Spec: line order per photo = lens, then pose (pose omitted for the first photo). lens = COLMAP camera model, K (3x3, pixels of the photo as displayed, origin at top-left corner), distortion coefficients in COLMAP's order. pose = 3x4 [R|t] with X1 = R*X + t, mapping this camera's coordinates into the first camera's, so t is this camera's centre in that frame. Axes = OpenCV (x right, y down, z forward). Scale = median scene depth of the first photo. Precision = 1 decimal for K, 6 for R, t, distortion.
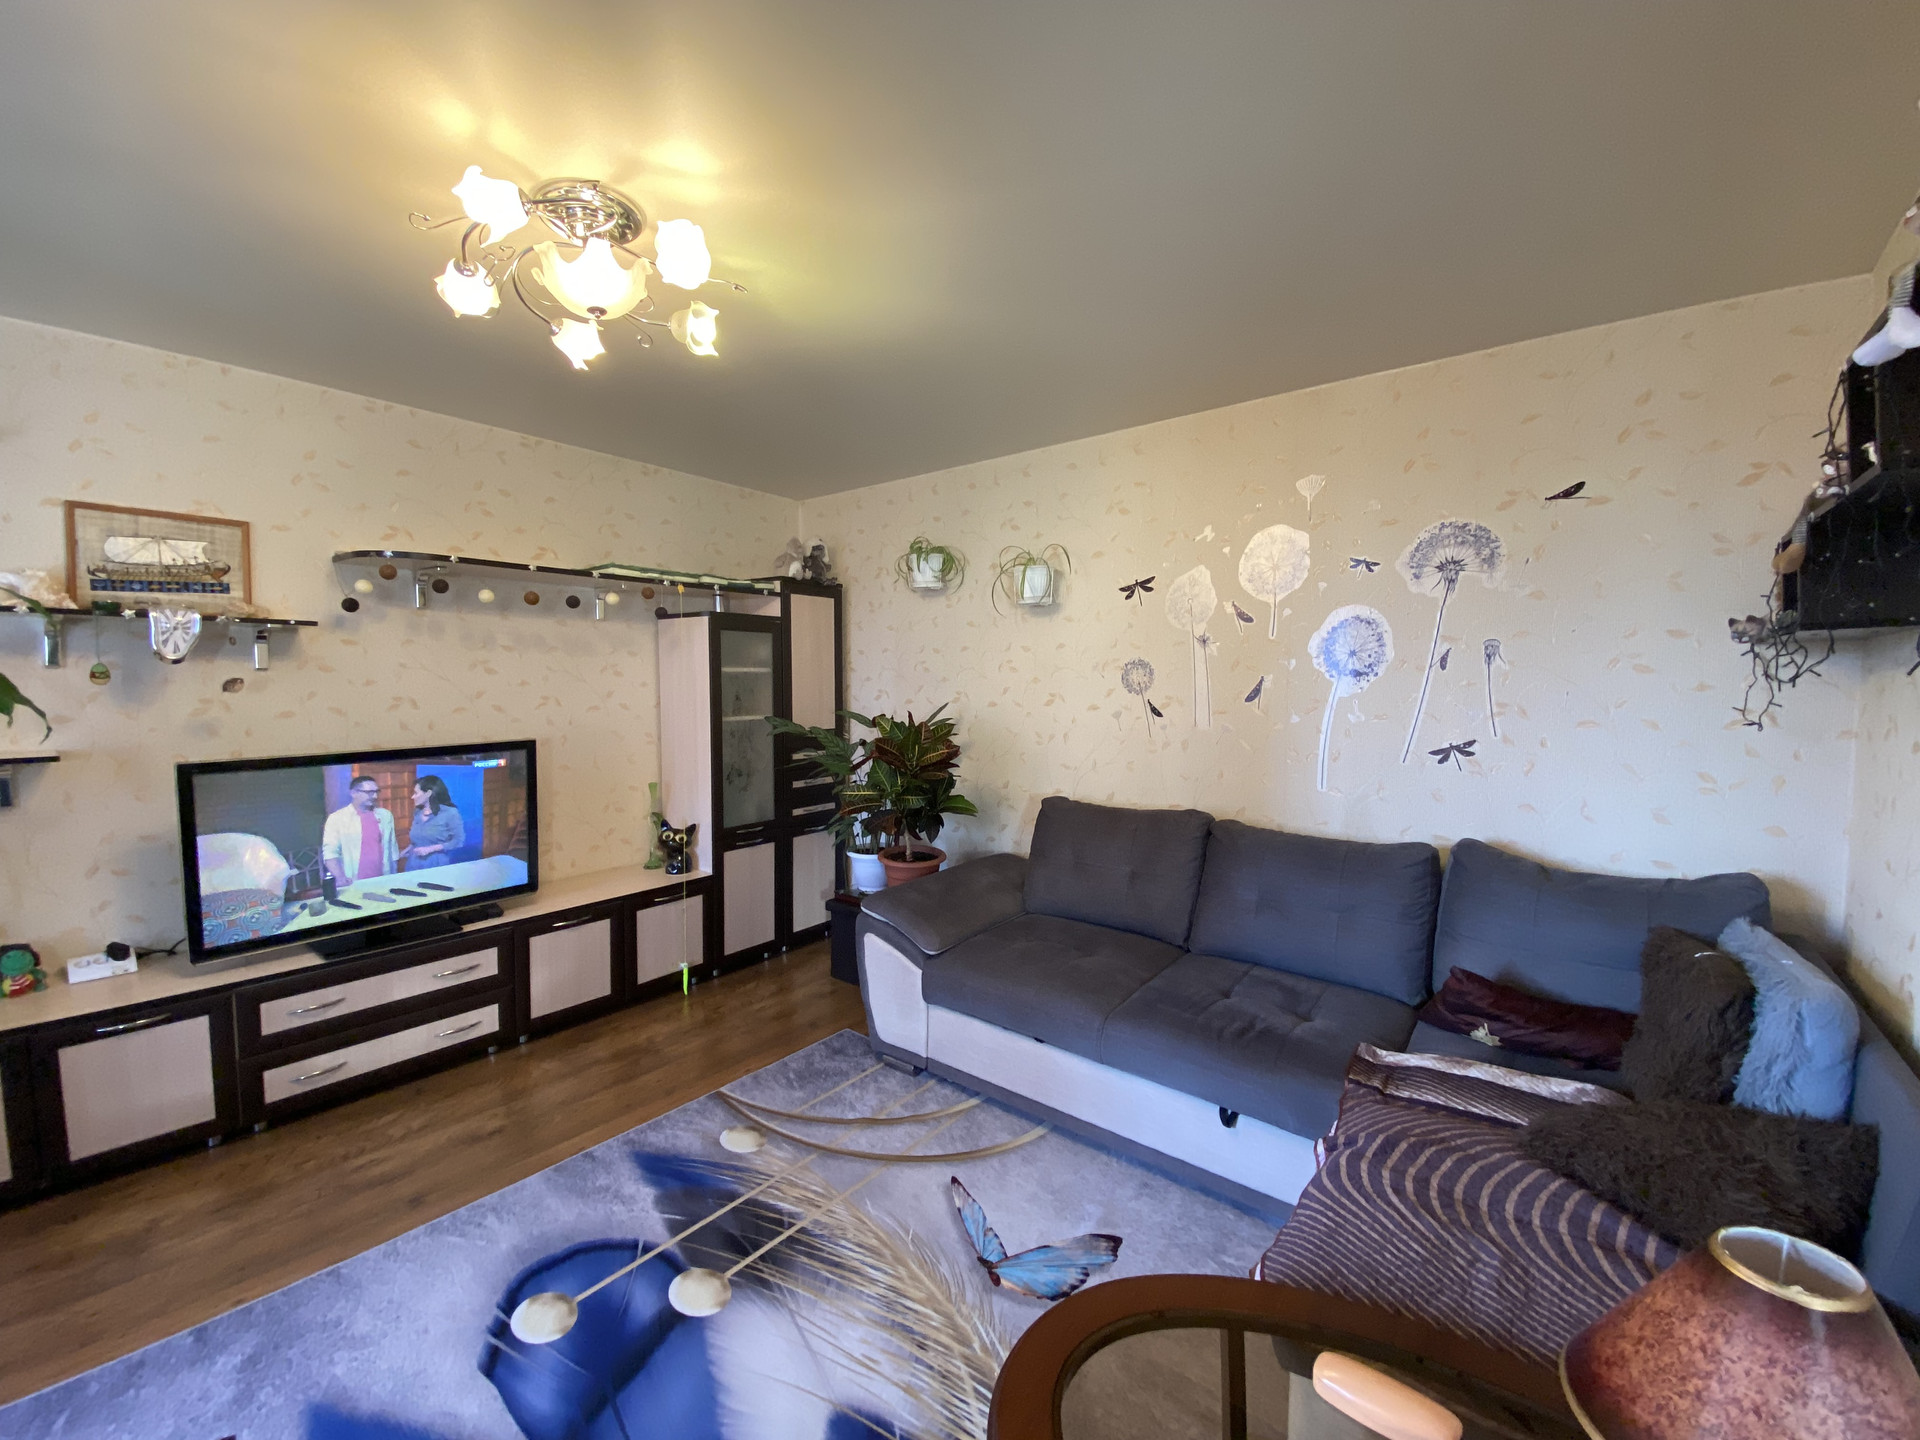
lens RADIAL K [[787.0, 0, 953.4], [0, 787.0, 723.3], [0, 0, 1]] dist [-0.004602, -0.012185]
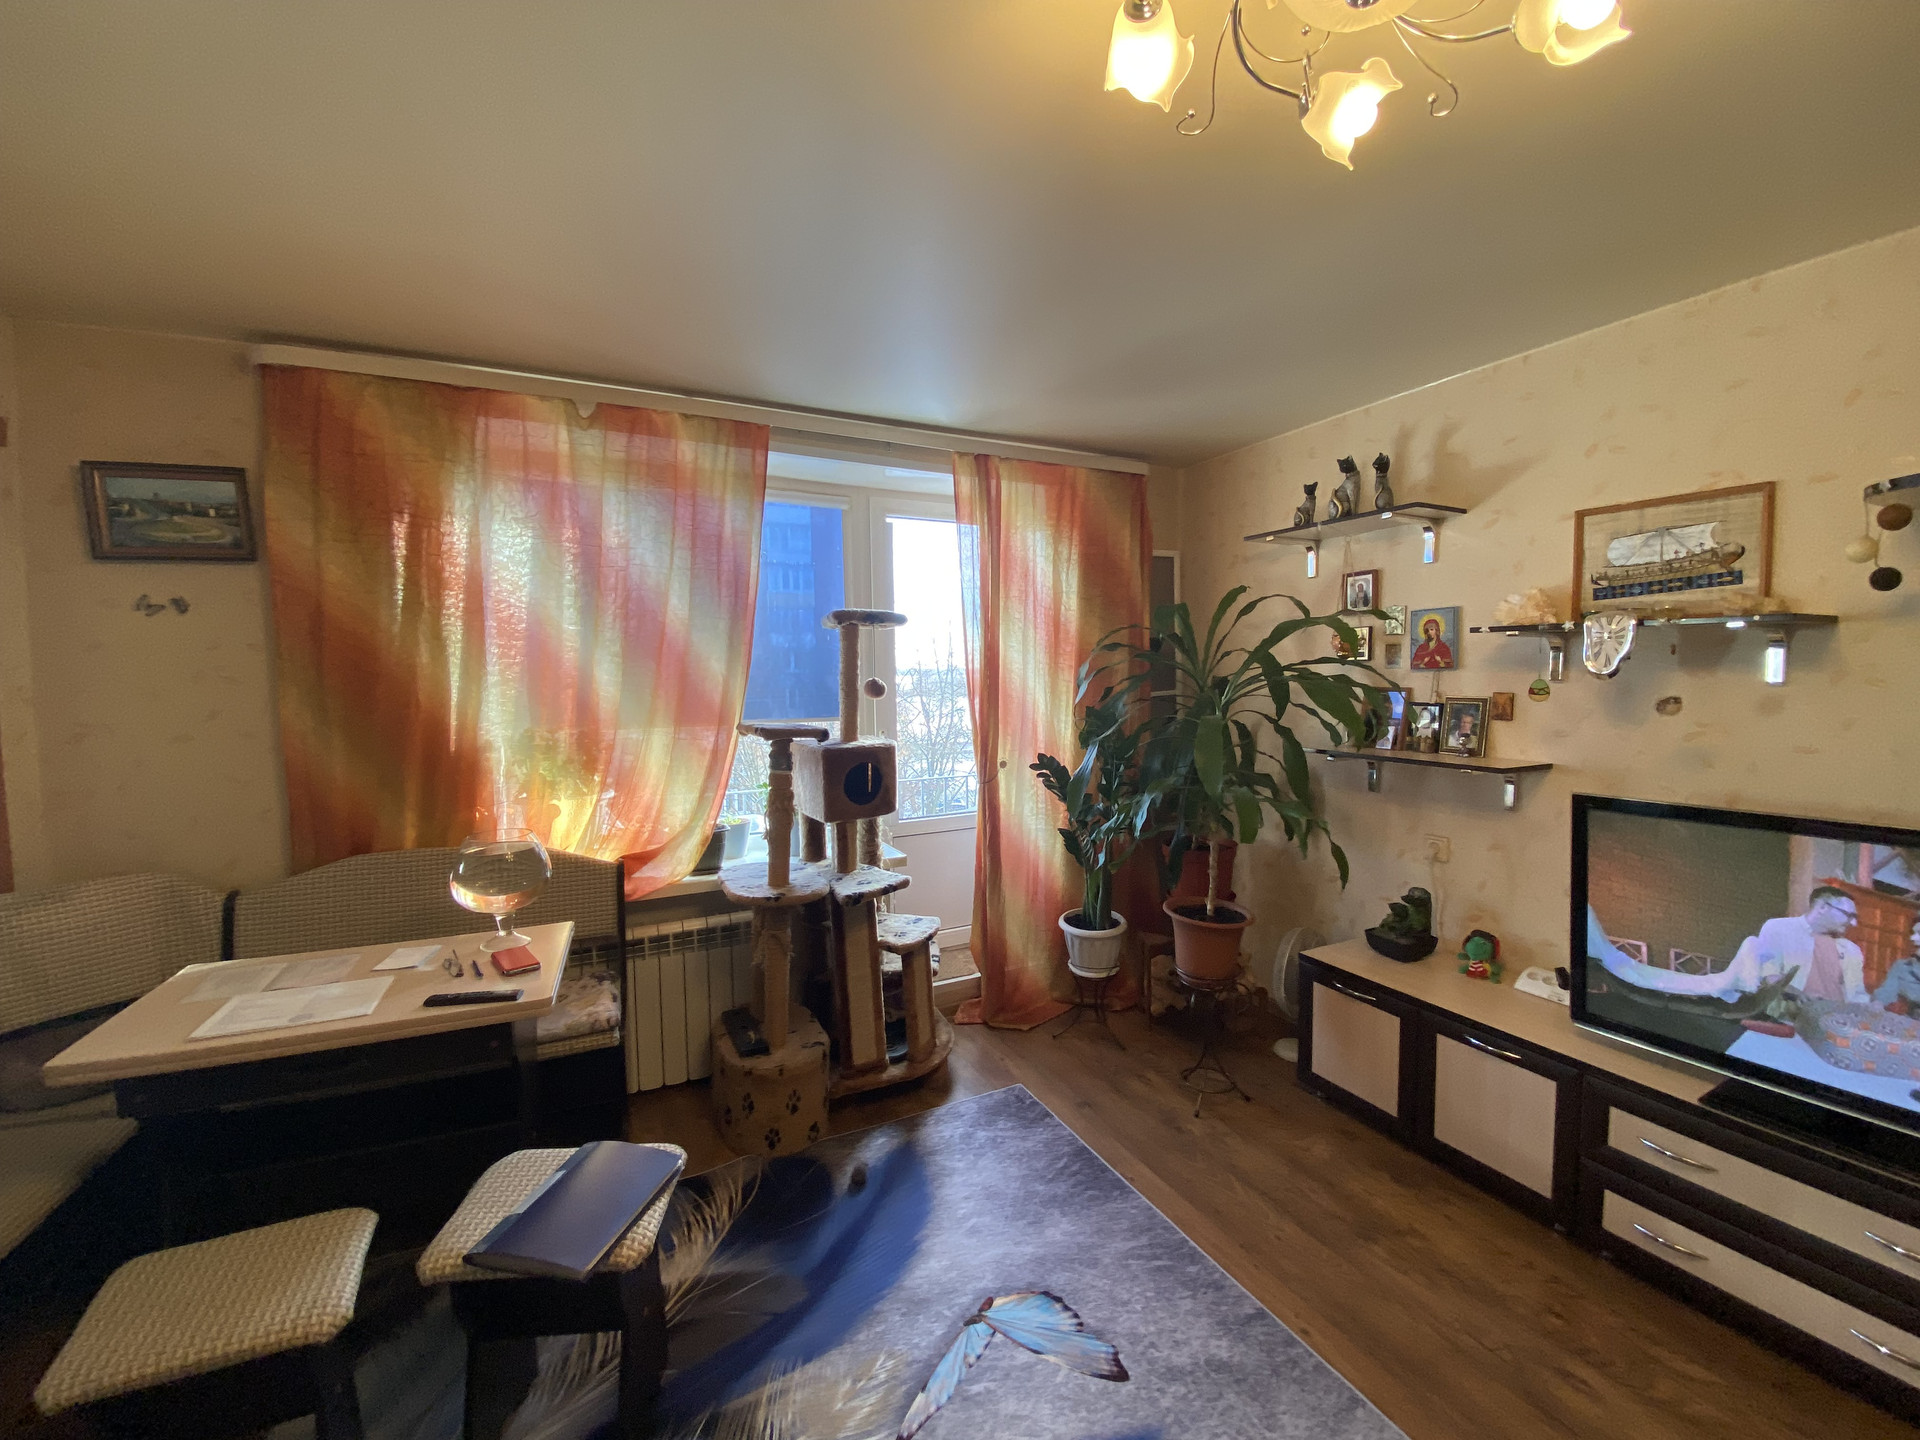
lens RADIAL K [[787.0, 0, 976.6], [0, 787.0, 724.2], [0, 0, 1]] dist [-0.004602, -0.012185]
pose [[-0.425582, 0.058593, -0.903021, 0.078942], [-0.040739, 0.995649, 0.083803, -0.068170], [0.904002, 0.072453, -0.421343, 0.700563]]
